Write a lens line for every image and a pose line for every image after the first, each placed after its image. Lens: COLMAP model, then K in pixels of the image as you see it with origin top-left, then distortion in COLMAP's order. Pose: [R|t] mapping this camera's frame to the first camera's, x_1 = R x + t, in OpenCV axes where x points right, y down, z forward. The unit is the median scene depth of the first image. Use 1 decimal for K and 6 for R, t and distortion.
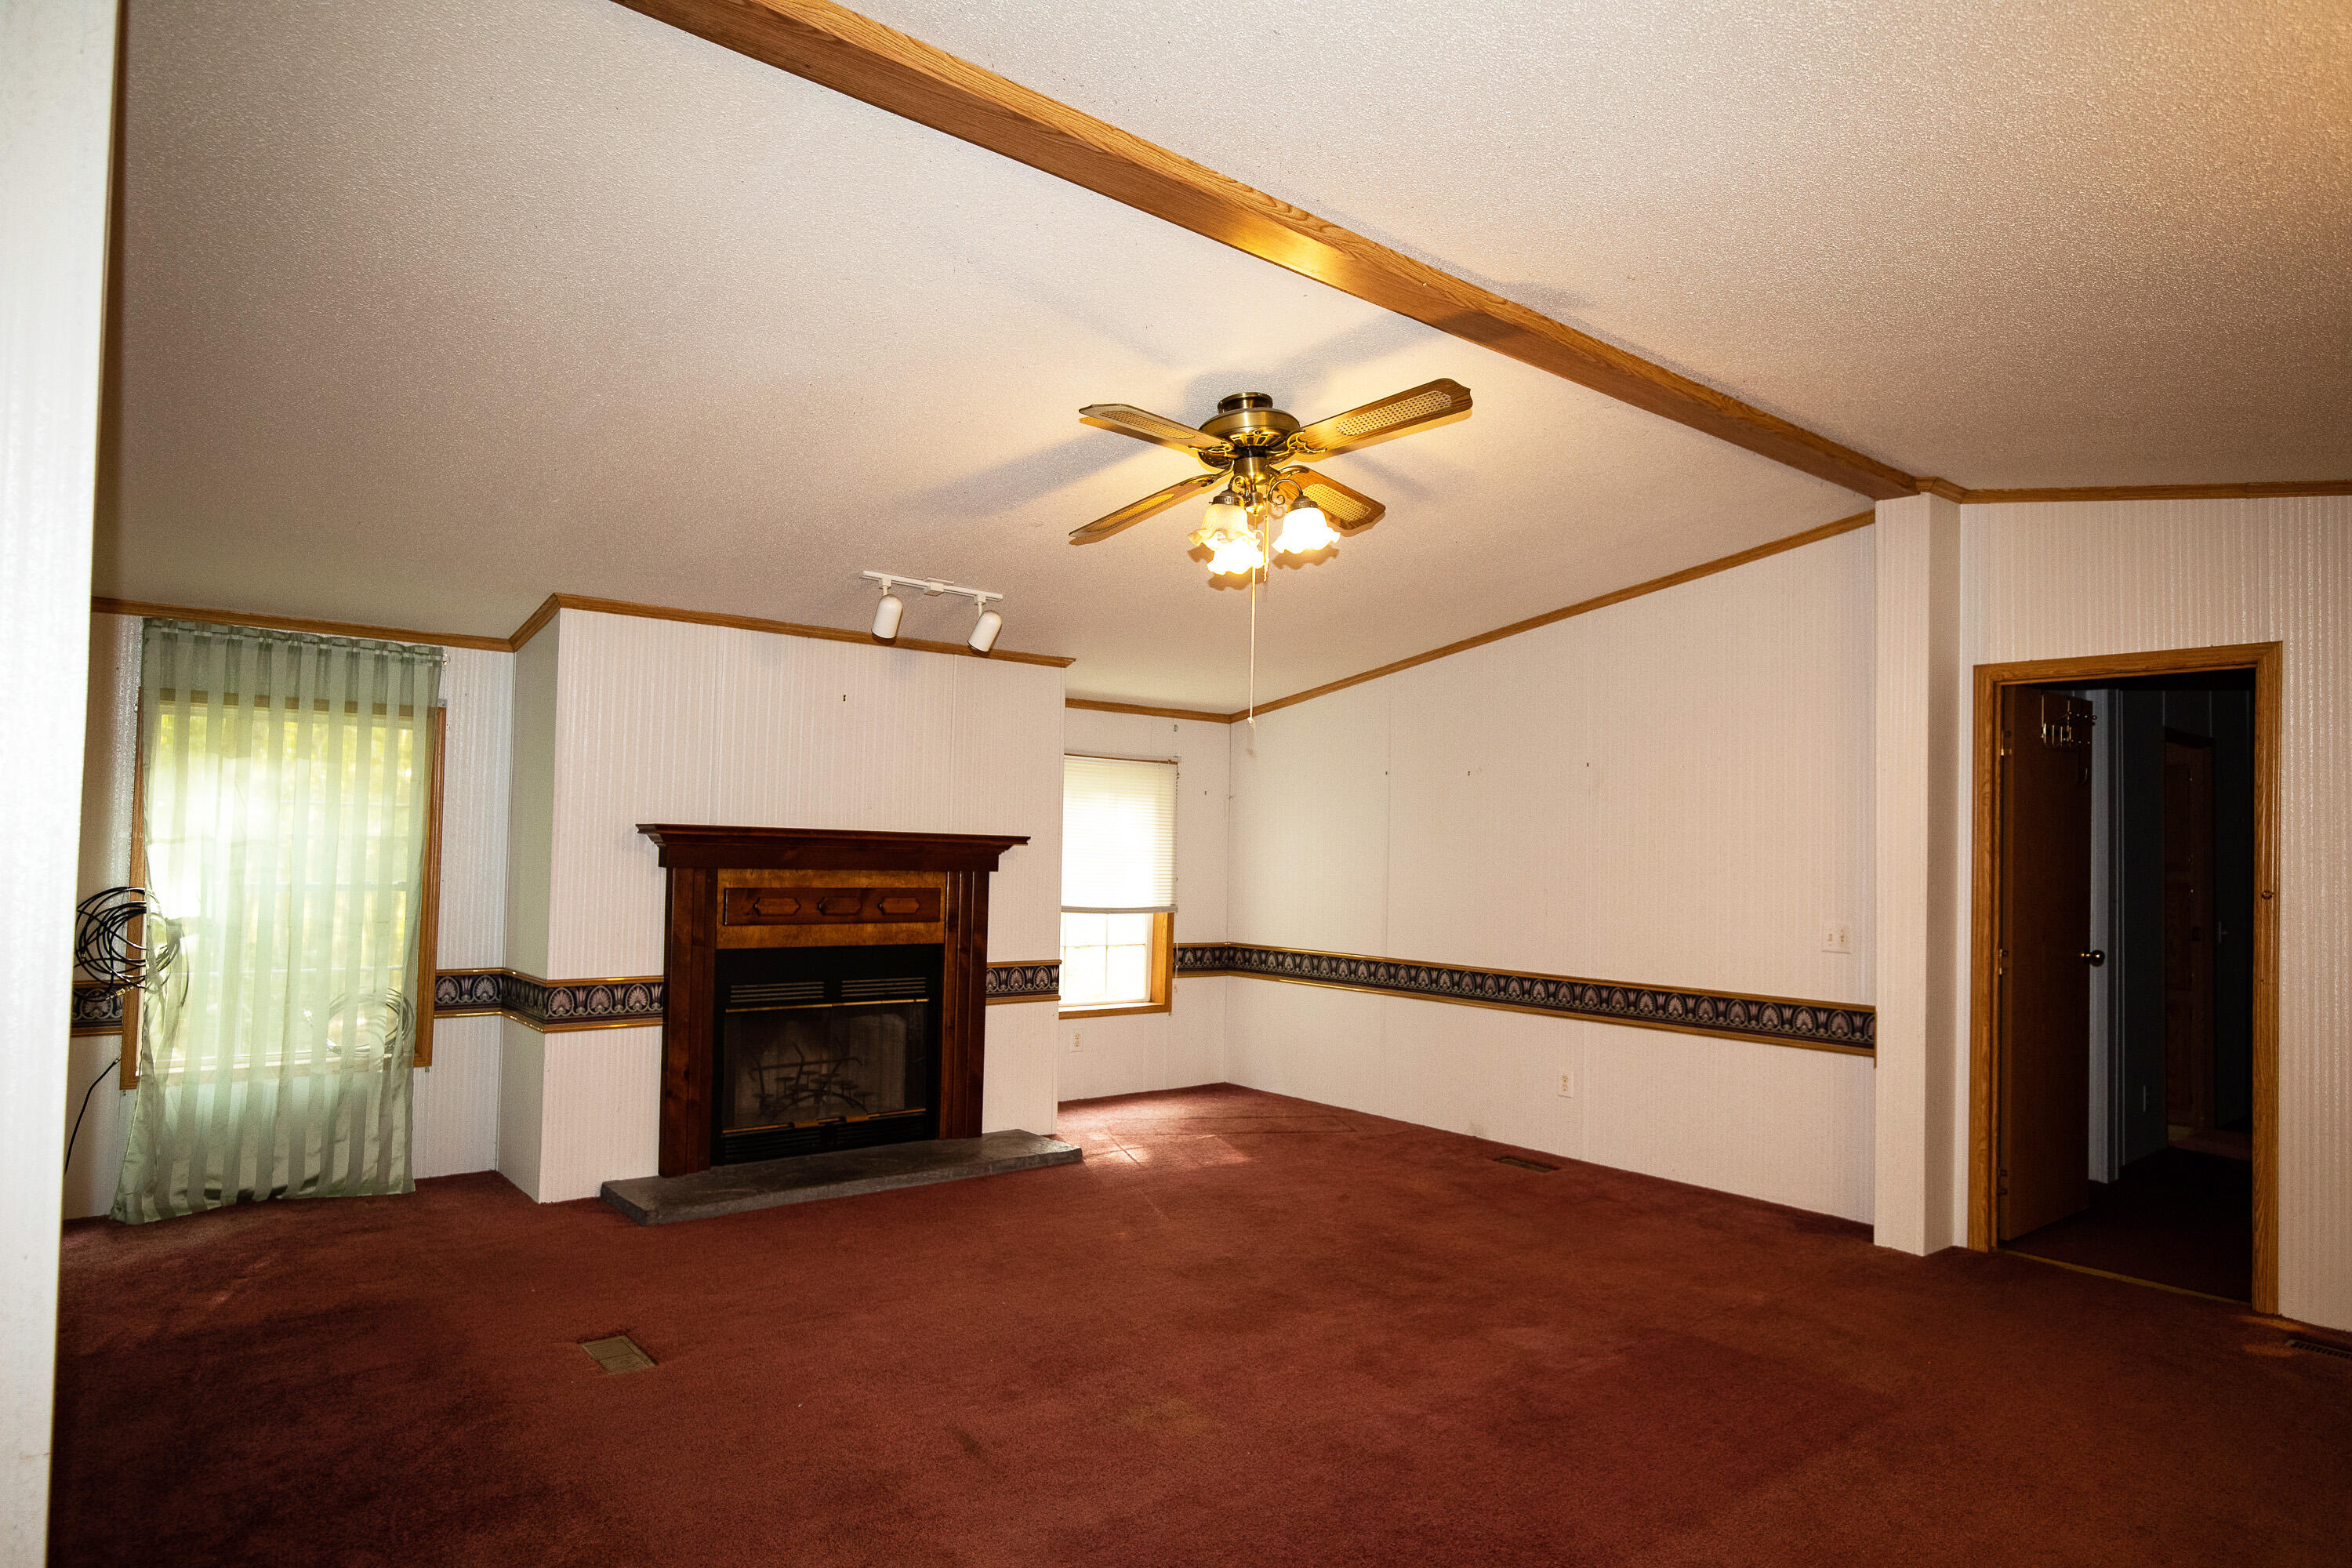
lens RADIAL K [[1406.6, 0, 1176.0], [0, 1406.6, 784.0], [0, 0, 1]] dist [0.001692, 0.000718]
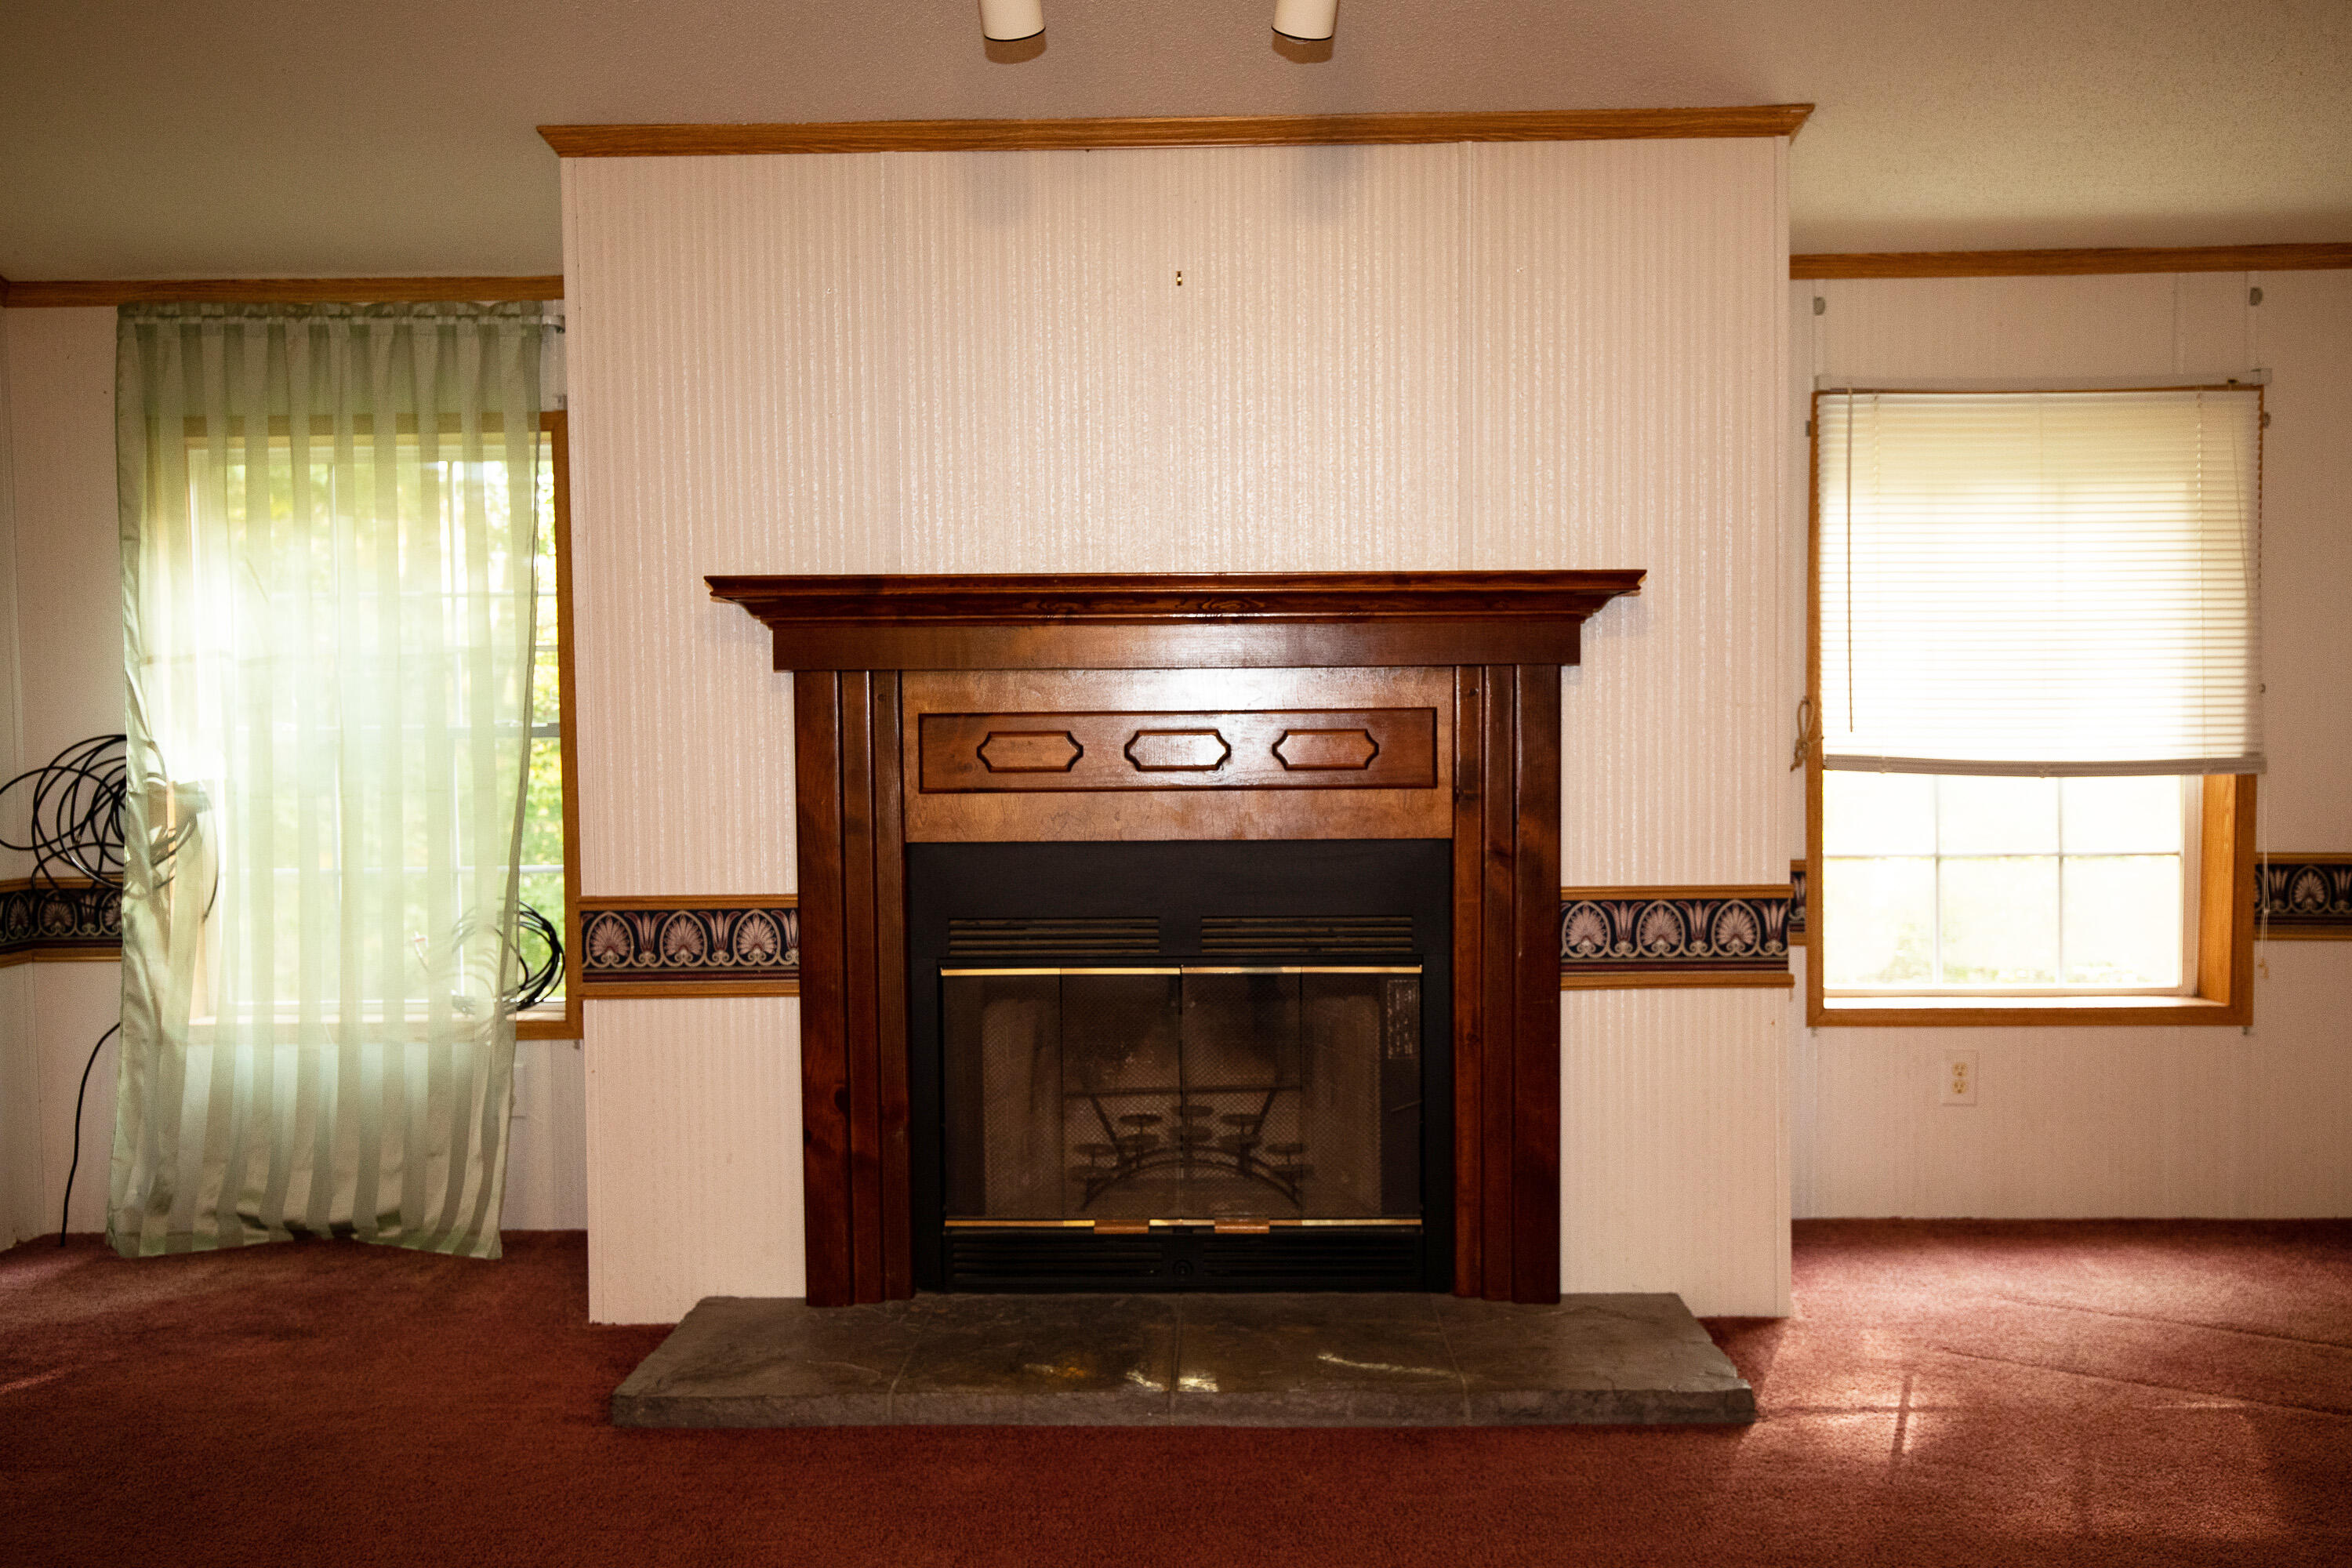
lens RADIAL K [[1875.9, 0, 1176.0], [0, 1875.9, 784.0], [0, 0, 1]] dist [0.011209, 0.004315]
pose [[0.761702, -0.009368, -0.647859, 0.152135], [0.058053, 0.996861, 0.053840, 0.068430], [0.645321, -0.078620, 0.759855, 0.575506]]
